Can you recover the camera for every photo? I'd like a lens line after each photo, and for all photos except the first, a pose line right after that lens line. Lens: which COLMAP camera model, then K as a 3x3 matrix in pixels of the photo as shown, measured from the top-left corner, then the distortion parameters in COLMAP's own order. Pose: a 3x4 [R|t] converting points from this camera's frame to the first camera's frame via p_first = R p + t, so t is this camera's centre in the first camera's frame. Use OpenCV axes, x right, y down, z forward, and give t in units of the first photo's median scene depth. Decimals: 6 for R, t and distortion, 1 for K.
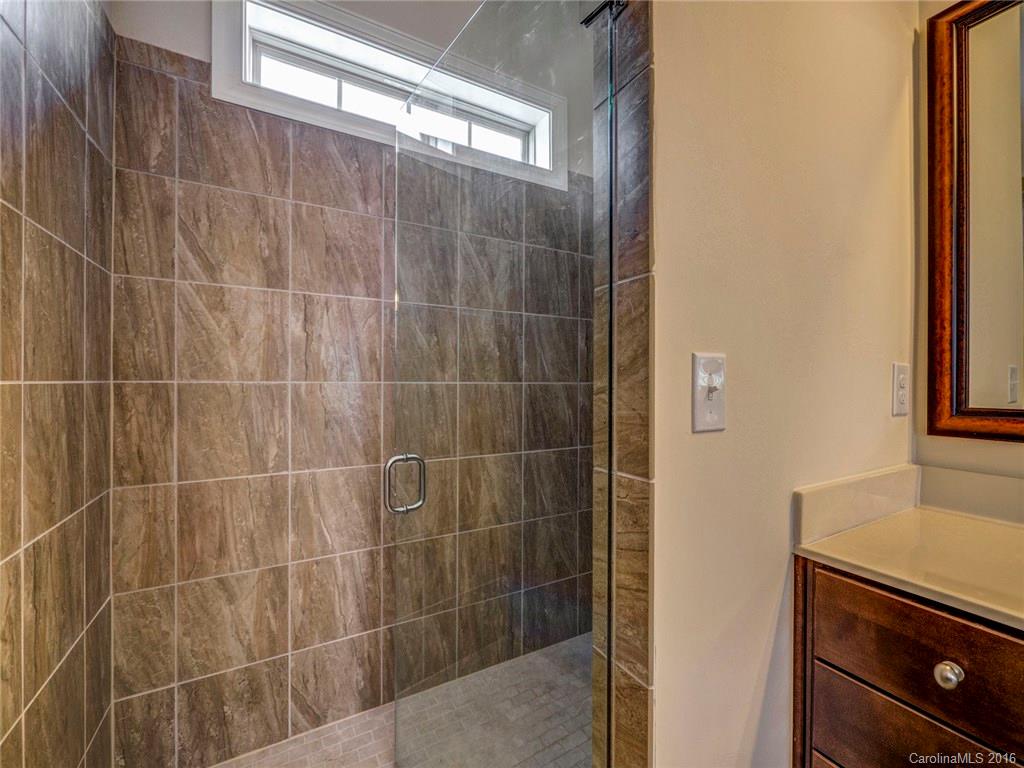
lens RADIAL K [[440.7, 0, 510.2], [0, 440.7, 384.2], [0, 0, 1]] dist [0.000596, -0.000892]
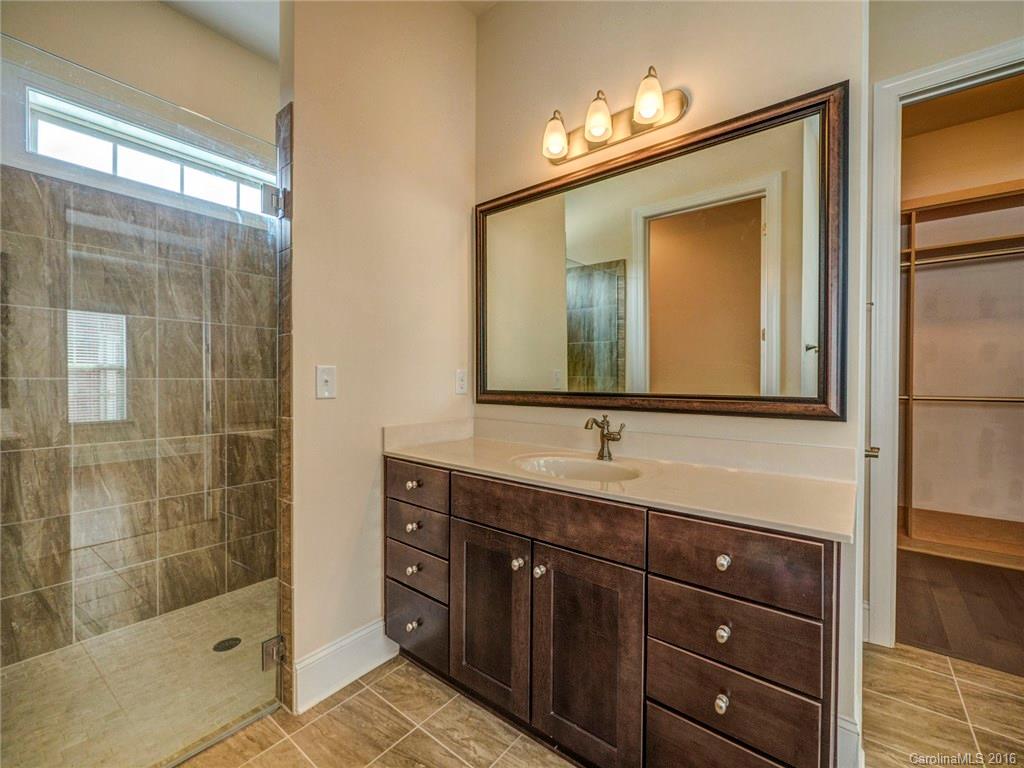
lens RADIAL K [[440.7, 0, 510.2], [0, 440.7, 384.2], [0, 0, 1]] dist [0.000596, -0.000892]
pose [[0.931600, -0.003846, 0.363465, 0.254961], [0.001715, 0.999979, 0.006184, 0.007514], [-0.363482, -0.005138, 0.931587, -0.735151]]
